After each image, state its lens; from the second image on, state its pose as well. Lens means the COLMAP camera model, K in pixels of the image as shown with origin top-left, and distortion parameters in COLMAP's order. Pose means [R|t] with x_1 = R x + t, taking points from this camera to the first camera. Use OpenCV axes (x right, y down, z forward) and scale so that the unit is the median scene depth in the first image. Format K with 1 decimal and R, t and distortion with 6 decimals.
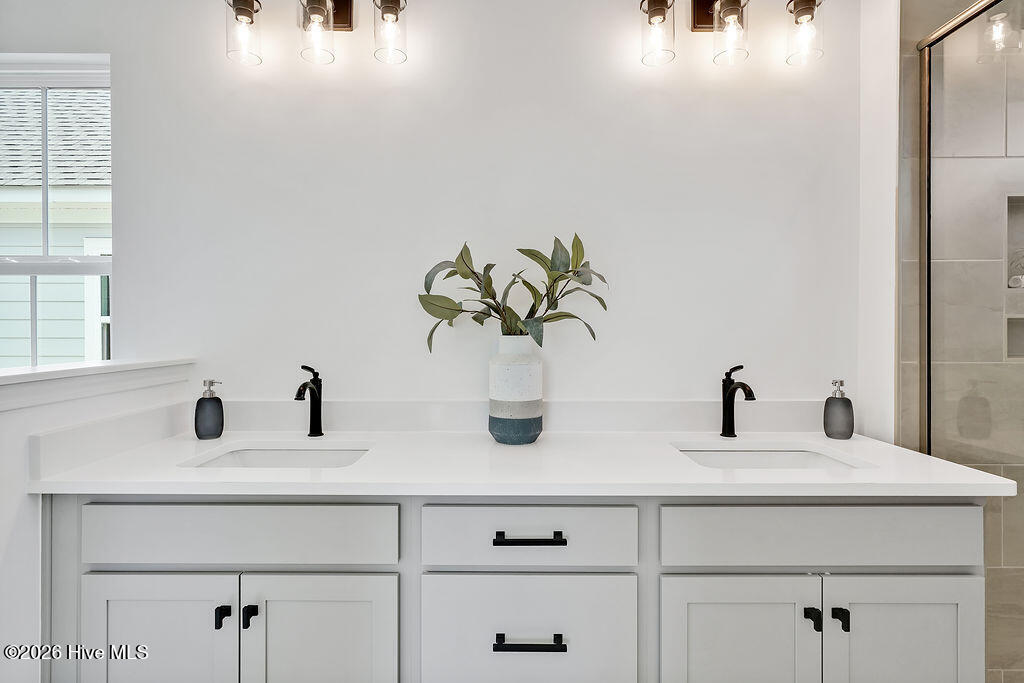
lens RADIAL K [[478.1, 0, 506.6], [0, 478.1, 330.2], [0, 0, 1]] dist [-0.001493, -0.000485]
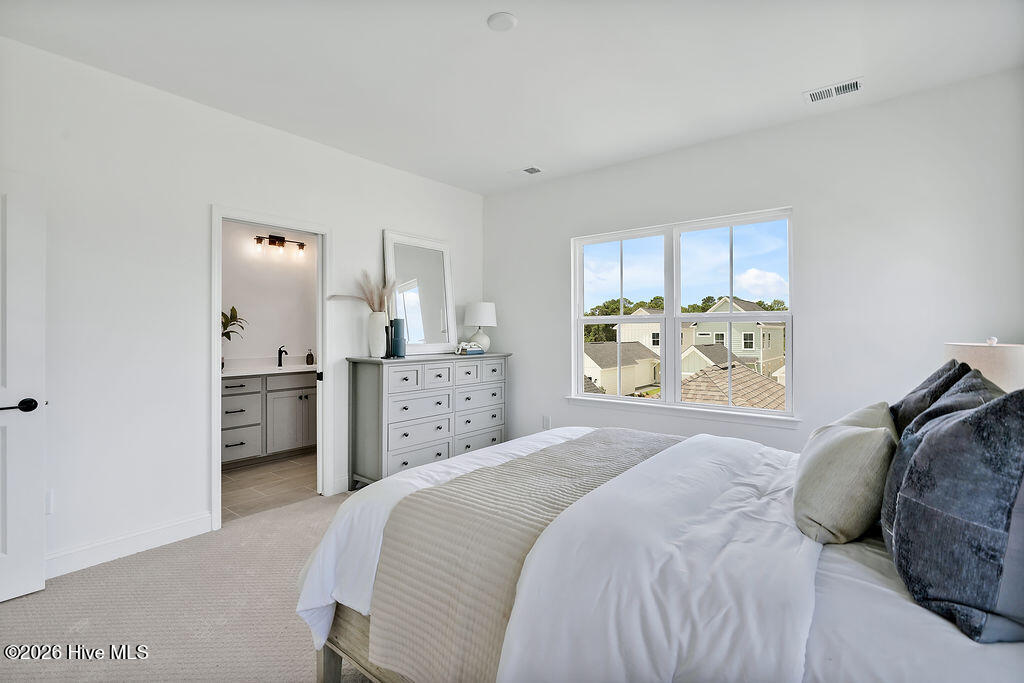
lens RADIAL K [[478.1, 0, 506.6], [0, 478.1, 330.2], [0, 0, 1]] dist [-0.001493, -0.000485]
pose [[0.608672, 0.002161, 0.793419, -1.333643], [0.018526, 0.999685, -0.016935, 0.049947], [-0.793206, 0.025007, 0.608440, -2.503796]]
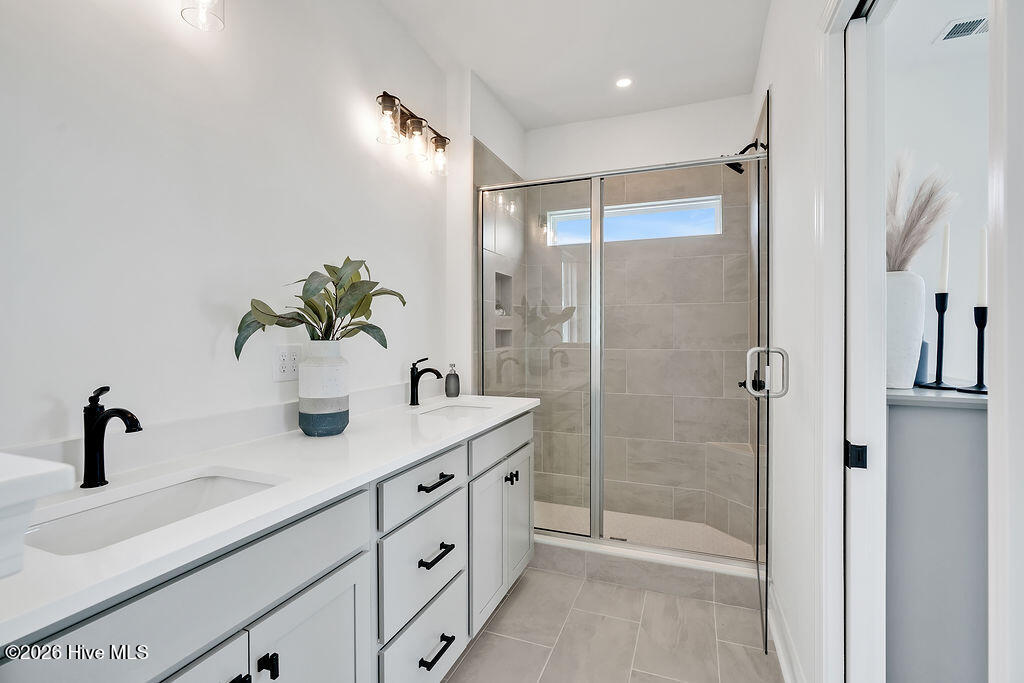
lens RADIAL K [[478.1, 0, 506.6], [0, 478.1, 330.2], [0, 0, 1]] dist [-0.001493, -0.000485]
pose [[0.373361, 0.004975, 0.927673, -0.861883], [0.023132, 0.999625, -0.014671, 0.012863], [-0.927398, 0.026937, 0.373105, 0.194530]]
